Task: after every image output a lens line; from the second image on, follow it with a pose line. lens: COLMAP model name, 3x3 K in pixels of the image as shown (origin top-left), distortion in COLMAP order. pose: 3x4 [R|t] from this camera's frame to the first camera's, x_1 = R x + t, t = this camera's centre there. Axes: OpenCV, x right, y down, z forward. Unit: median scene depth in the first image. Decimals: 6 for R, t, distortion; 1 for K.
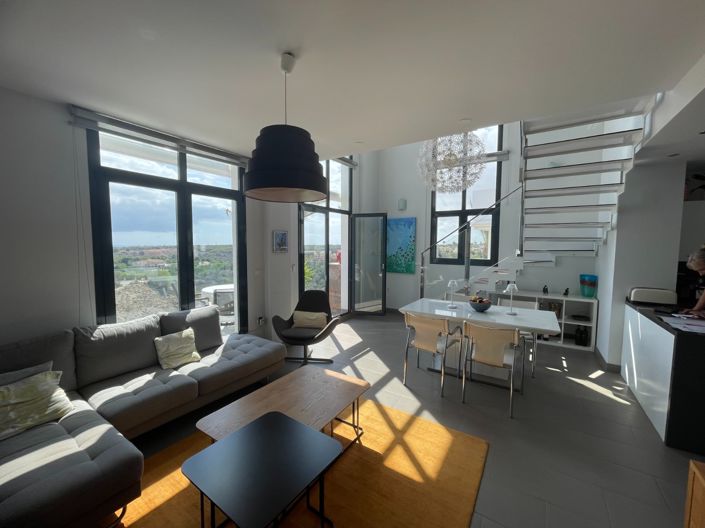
lens RADIAL K [[284.4, 0, 351.5], [0, 284.4, 262.5], [0, 0, 1]] dist [-0.002555, -0.000444]
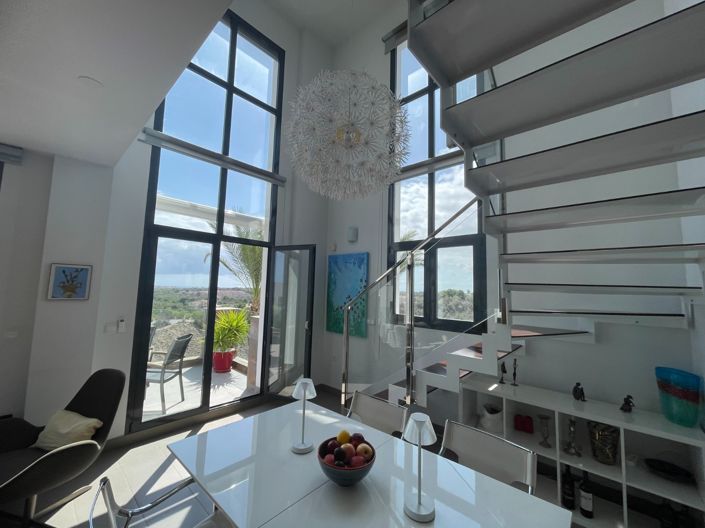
lens RADIAL K [[284.4, 0, 351.5], [0, 284.4, 262.5], [0, 0, 1]] dist [-0.002555, -0.000444]
pose [[0.987569, 0.007857, -0.156989, 0.372532], [-0.032731, 0.987136, -0.156497, -0.034321], [0.153740, 0.159690, 0.975122, 0.431377]]
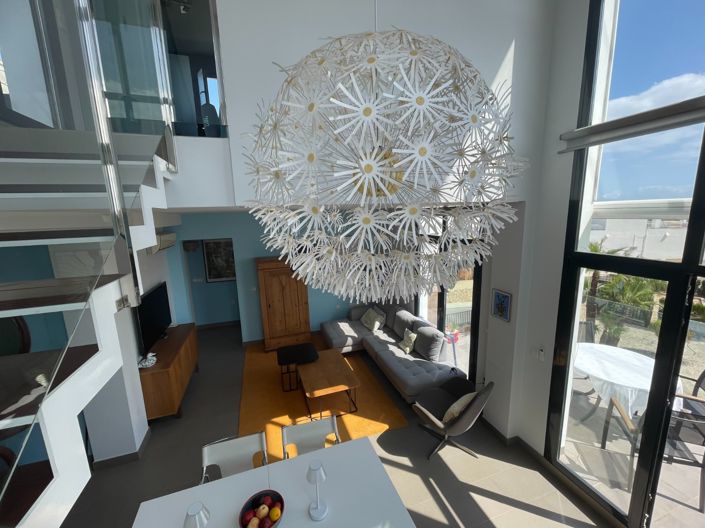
lens RADIAL K [[277.8, 0, 331.7], [0, 277.8, 263.1], [0, 0, 1]] dist [-0.001178, -0.000144]
pose [[-0.652617, 0.156657, -0.741316, 0.501111], [-0.005725, 0.977345, 0.211575, -0.295177], [0.757666, 0.142322, -0.636935, 0.972489]]
